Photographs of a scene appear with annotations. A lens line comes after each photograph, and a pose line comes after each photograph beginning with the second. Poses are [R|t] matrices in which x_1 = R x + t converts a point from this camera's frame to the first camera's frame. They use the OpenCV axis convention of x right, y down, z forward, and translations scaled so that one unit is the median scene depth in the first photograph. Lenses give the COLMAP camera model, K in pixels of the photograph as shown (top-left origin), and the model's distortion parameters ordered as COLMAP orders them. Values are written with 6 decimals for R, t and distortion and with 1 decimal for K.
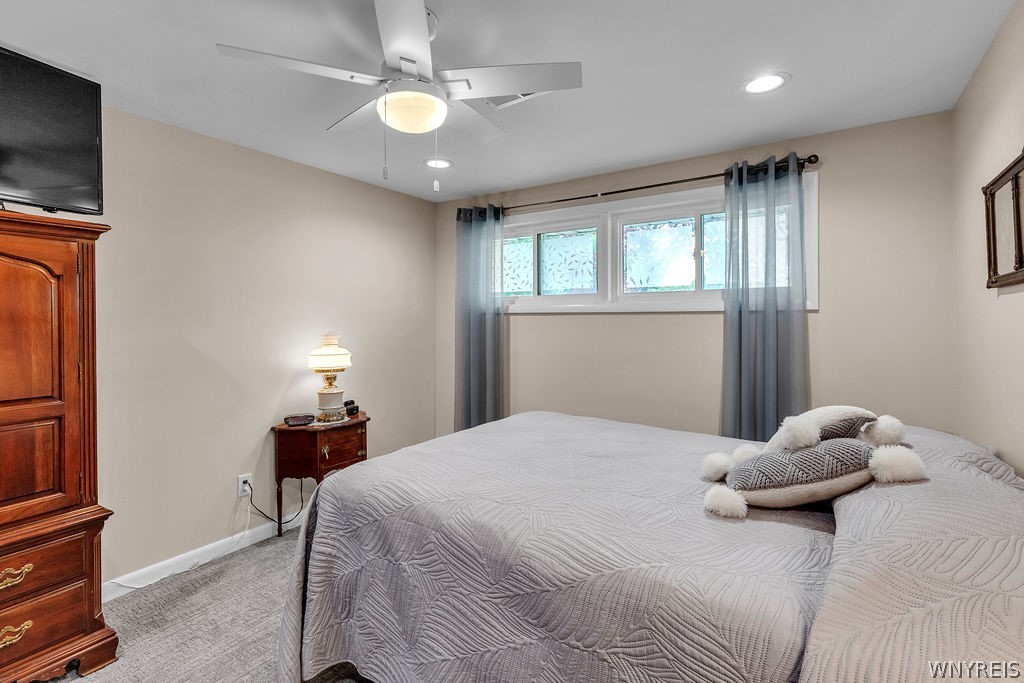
lens RADIAL K [[477.5, 0, 525.6], [0, 477.5, 322.6], [0, 0, 1]] dist [0.001662, -0.000059]
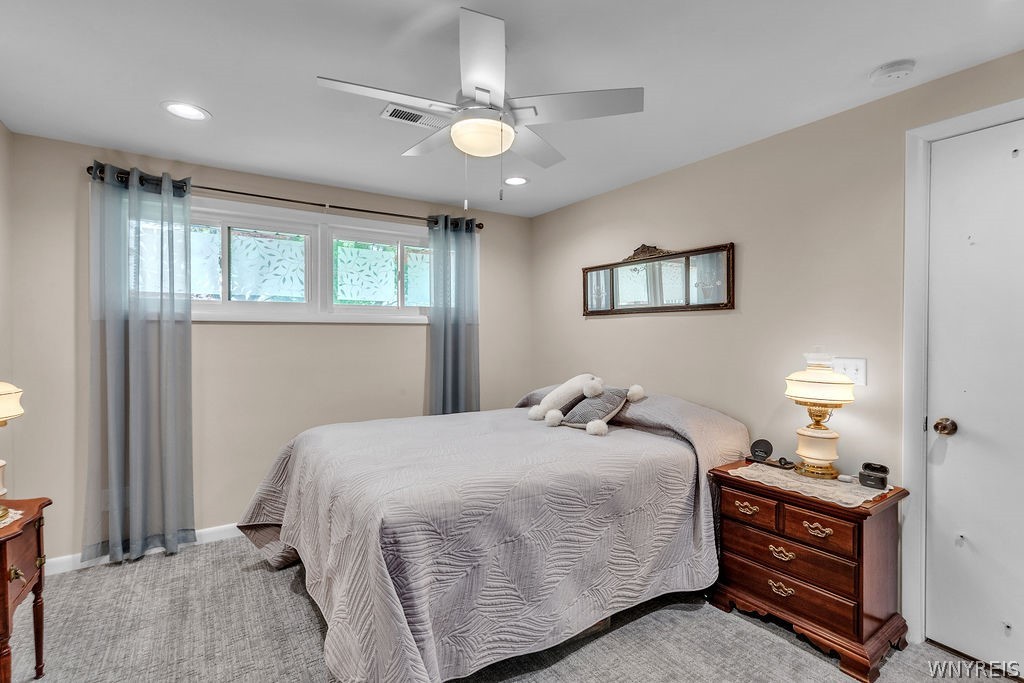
lens RADIAL K [[464.7, 0, 499.4], [0, 464.7, 338.3], [0, 0, 1]] dist [0.001695, 0.000123]
pose [[0.417313, -0.010064, 0.908707, -0.587867], [0.005412, 0.999948, 0.008589, 0.005457], [-0.908747, 0.001334, 0.417346, 0.259808]]
